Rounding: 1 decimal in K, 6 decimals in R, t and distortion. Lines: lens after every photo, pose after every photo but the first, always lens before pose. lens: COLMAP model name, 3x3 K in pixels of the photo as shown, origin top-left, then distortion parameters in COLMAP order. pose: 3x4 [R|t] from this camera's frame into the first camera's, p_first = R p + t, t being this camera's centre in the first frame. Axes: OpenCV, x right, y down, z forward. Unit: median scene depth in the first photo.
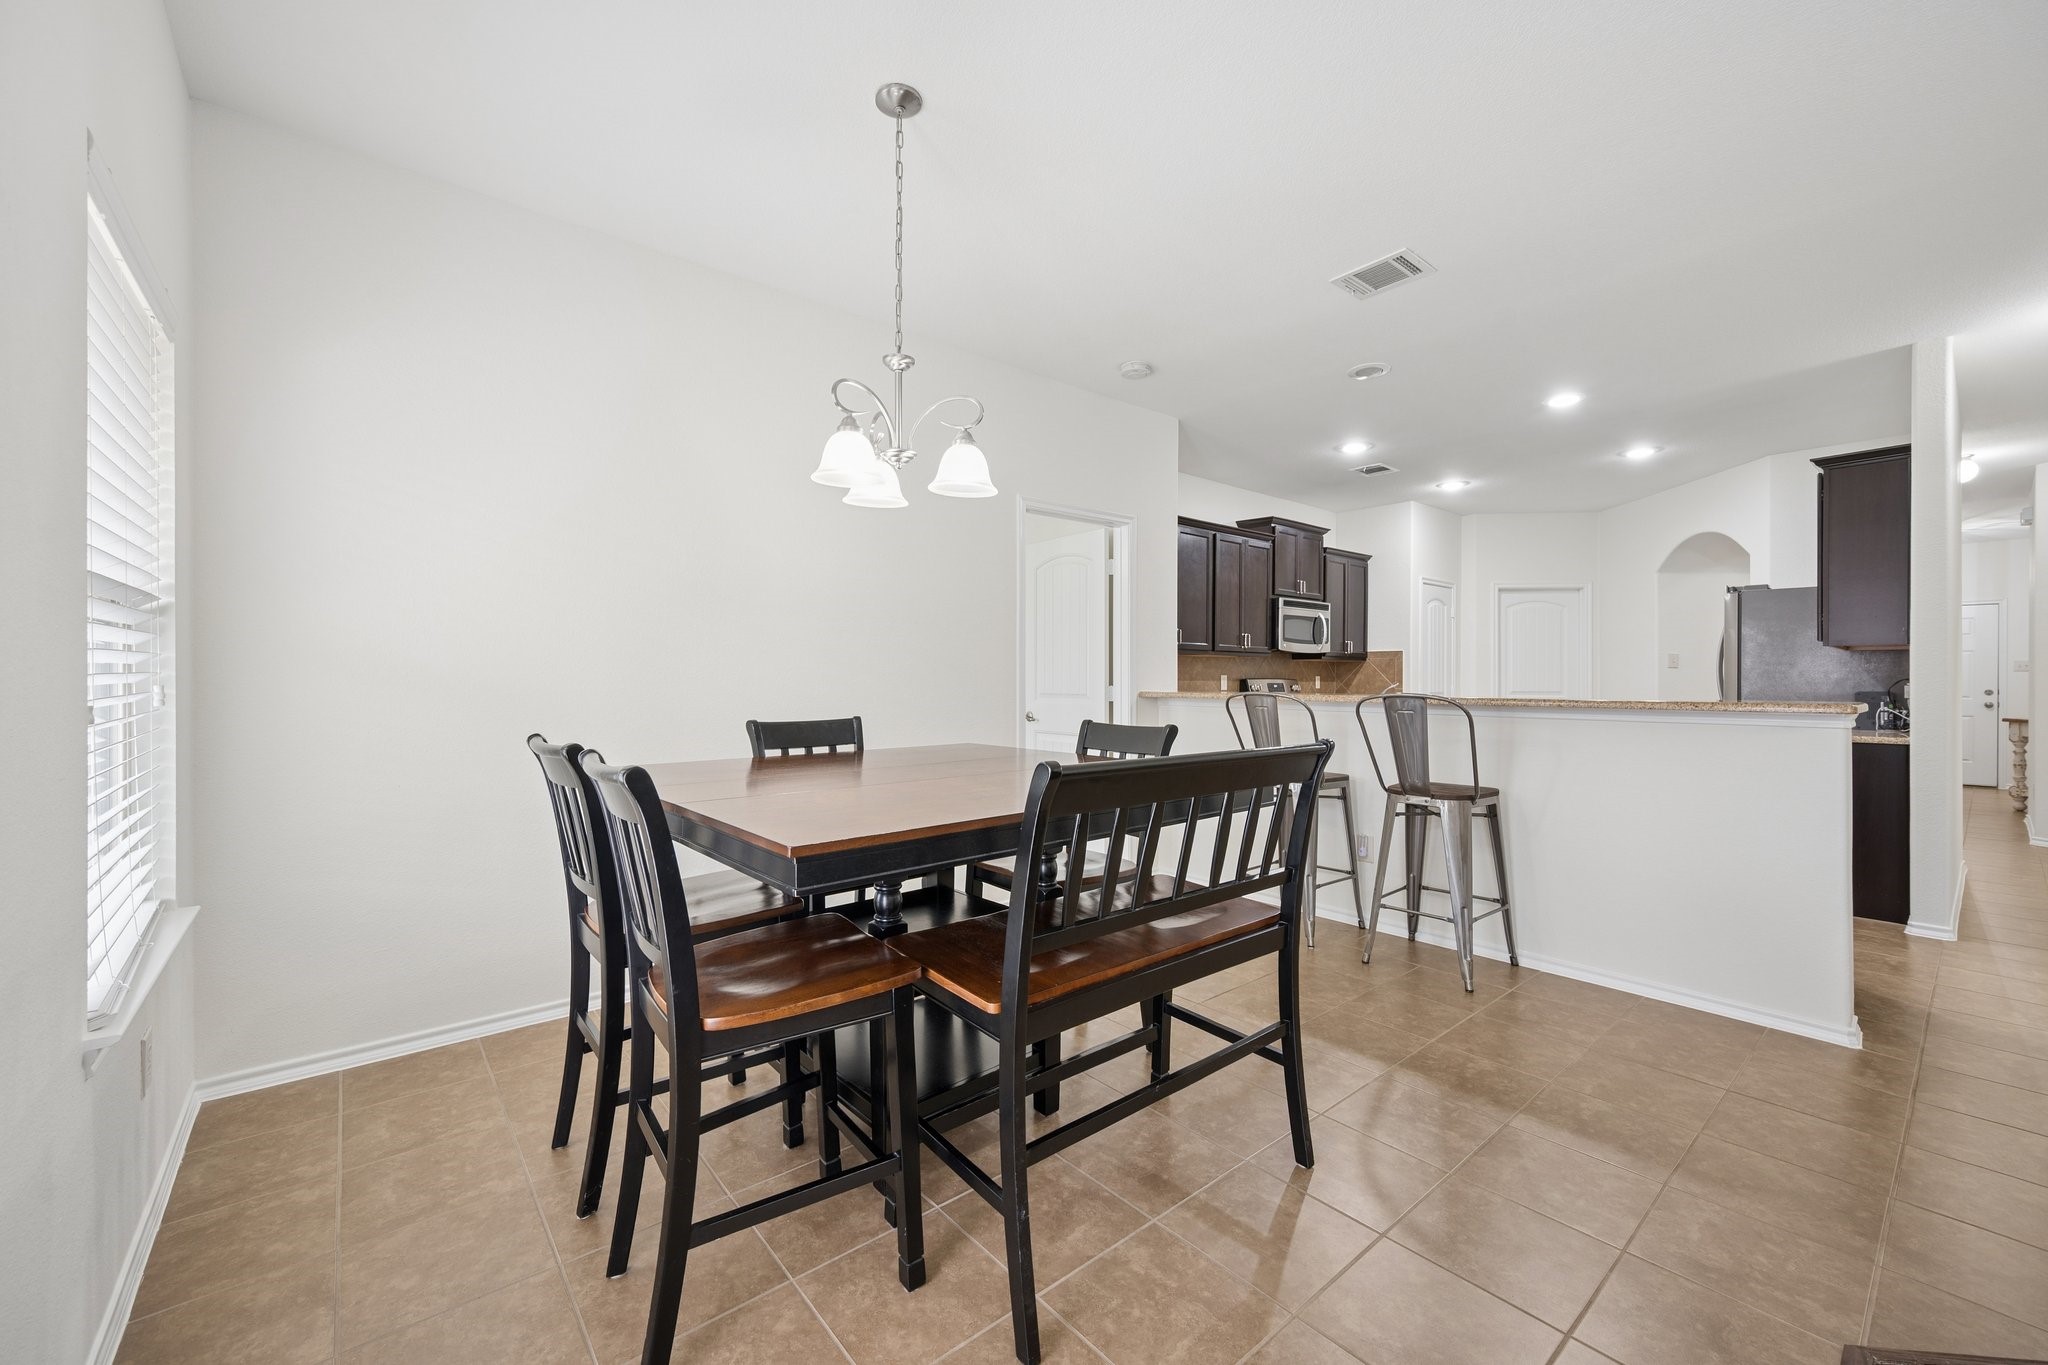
lens RADIAL K [[819.7, 0, 1021.5], [0, 819.7, 680.9], [0, 0, 1]] dist [0.000200, -0.000008]
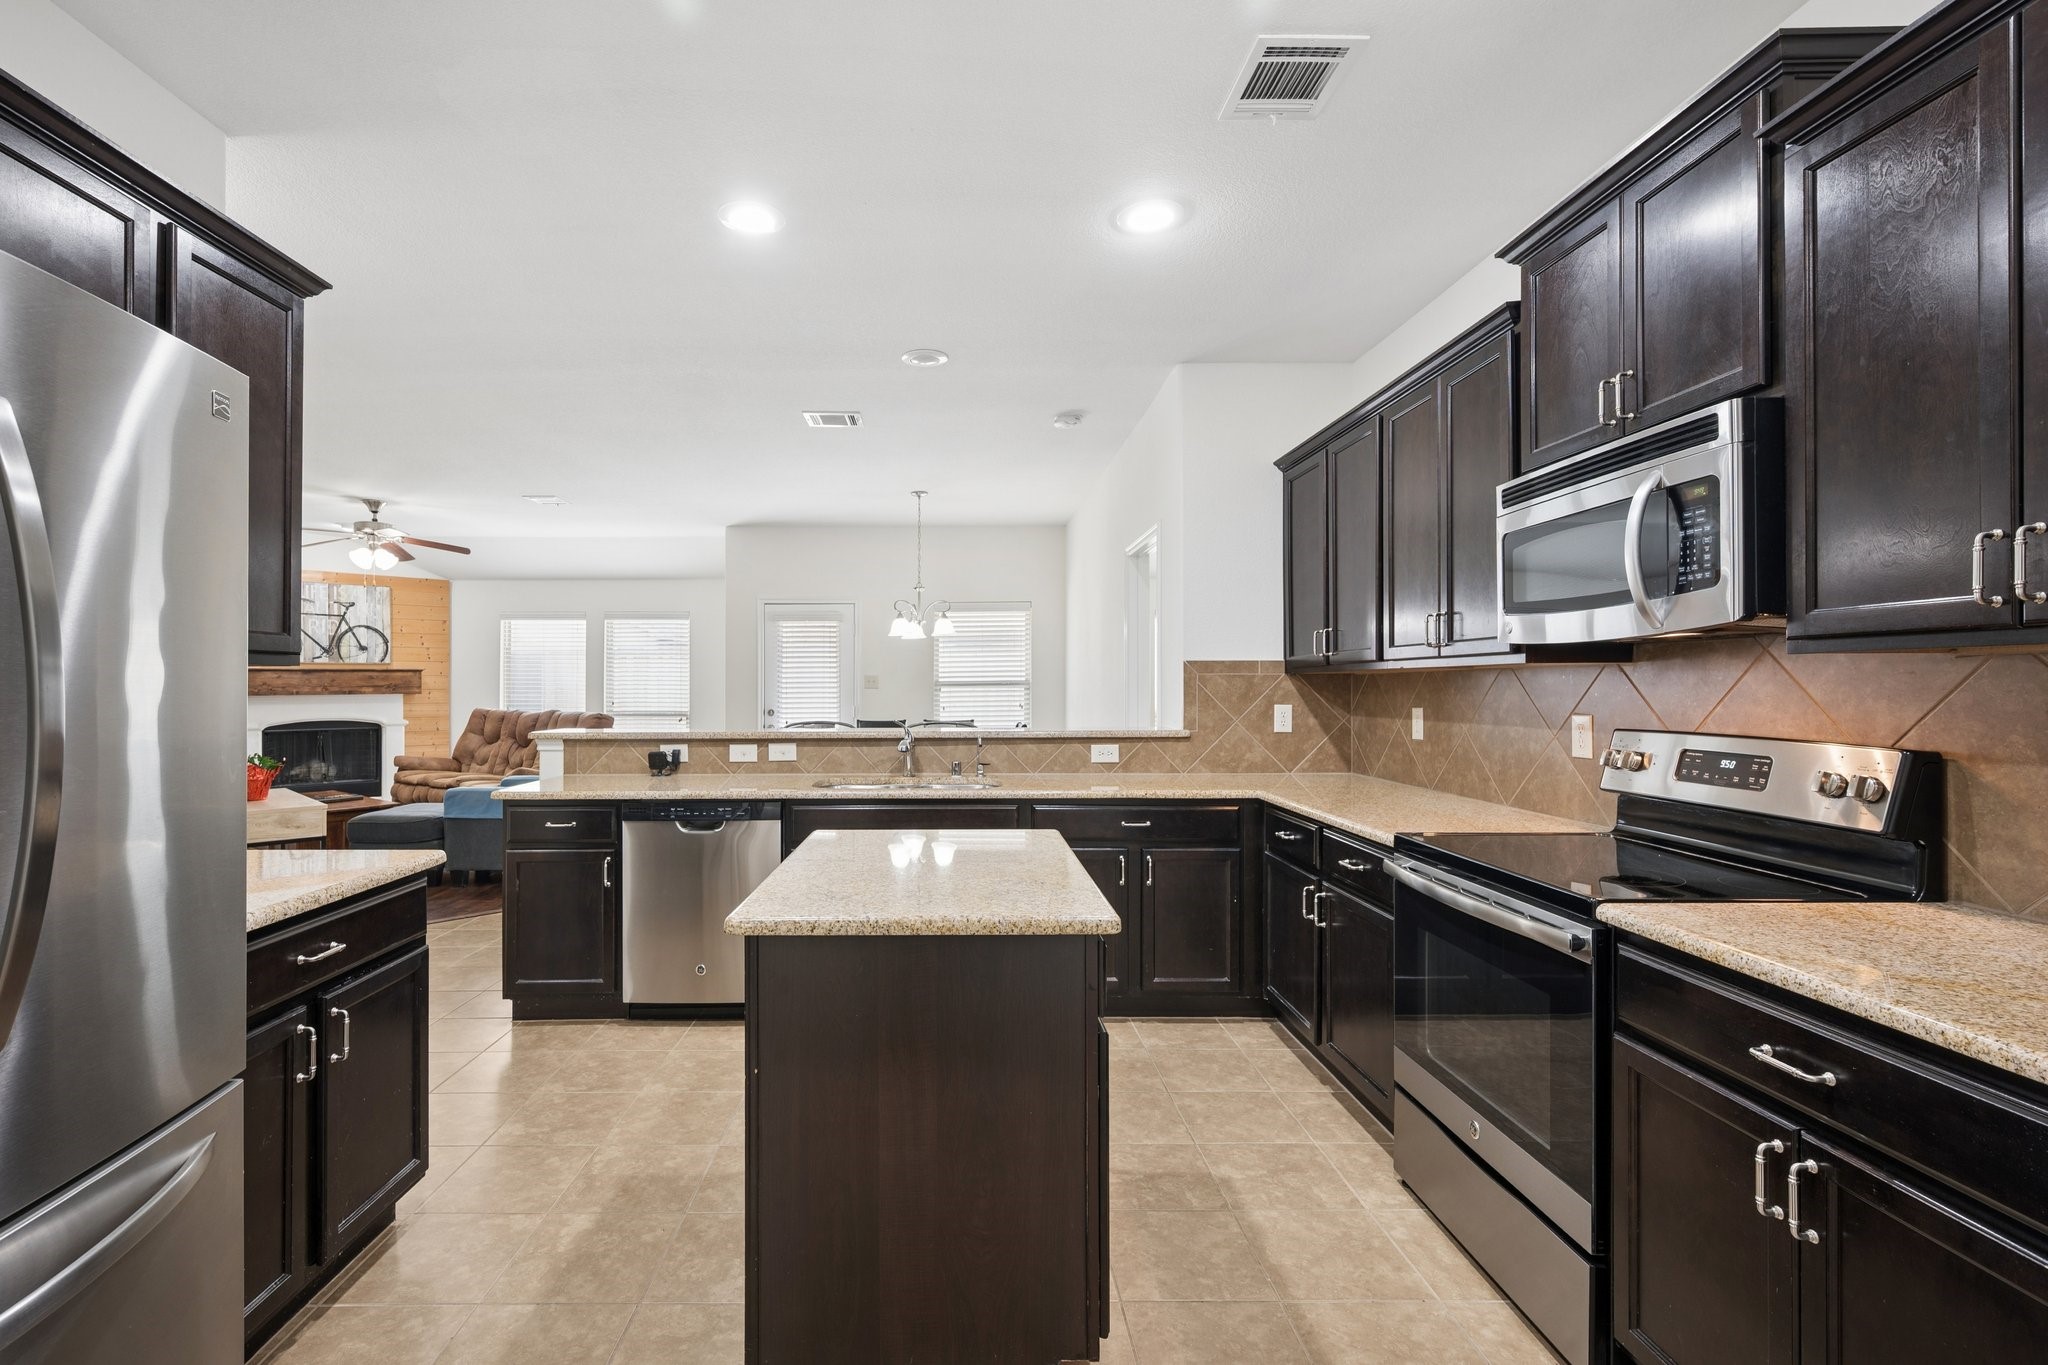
lens RADIAL K [[897.0, 0, 966.9], [0, 897.0, 684.7], [0, 0, 1]] dist [-0.000230, -0.000397]
pose [[-0.640396, 0.004007, -0.768034, 0.687153], [0.004937, 0.999987, 0.001101, -0.020706], [0.768029, -0.003087, -0.640408, 0.997641]]
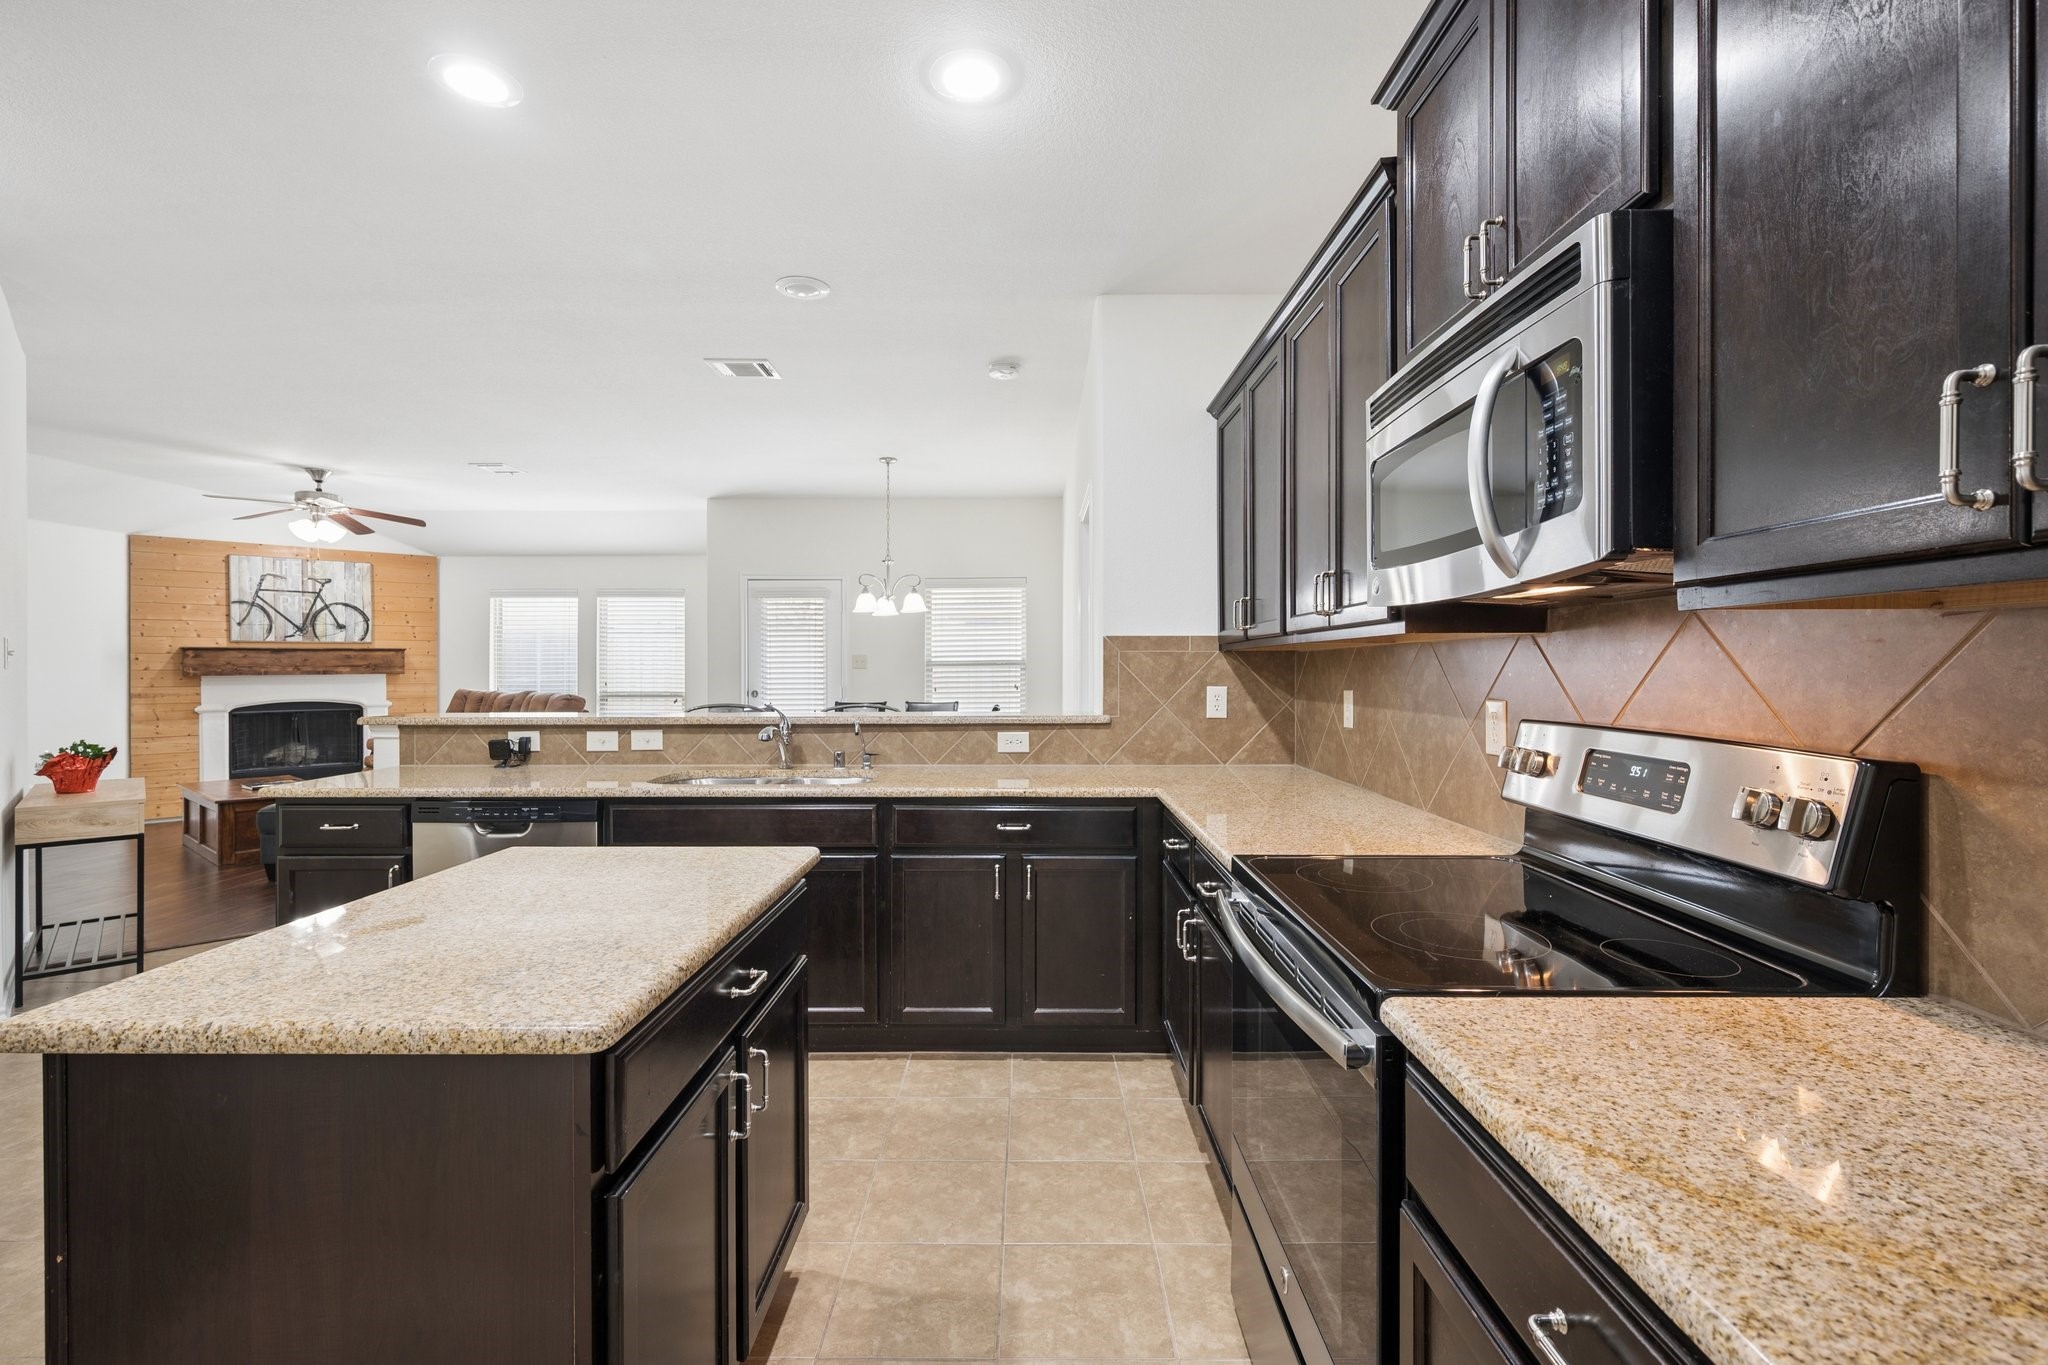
lens RADIAL K [[897.0, 0, 1010.9], [0, 897.0, 669.6], [0, 0, 1]] dist [-0.000230, -0.000397]
pose [[-0.643233, 0.007090, -0.765638, 0.563661], [0.004338, 0.999975, 0.005616, -0.018876], [0.765658, 0.000291, -0.643248, 1.021982]]
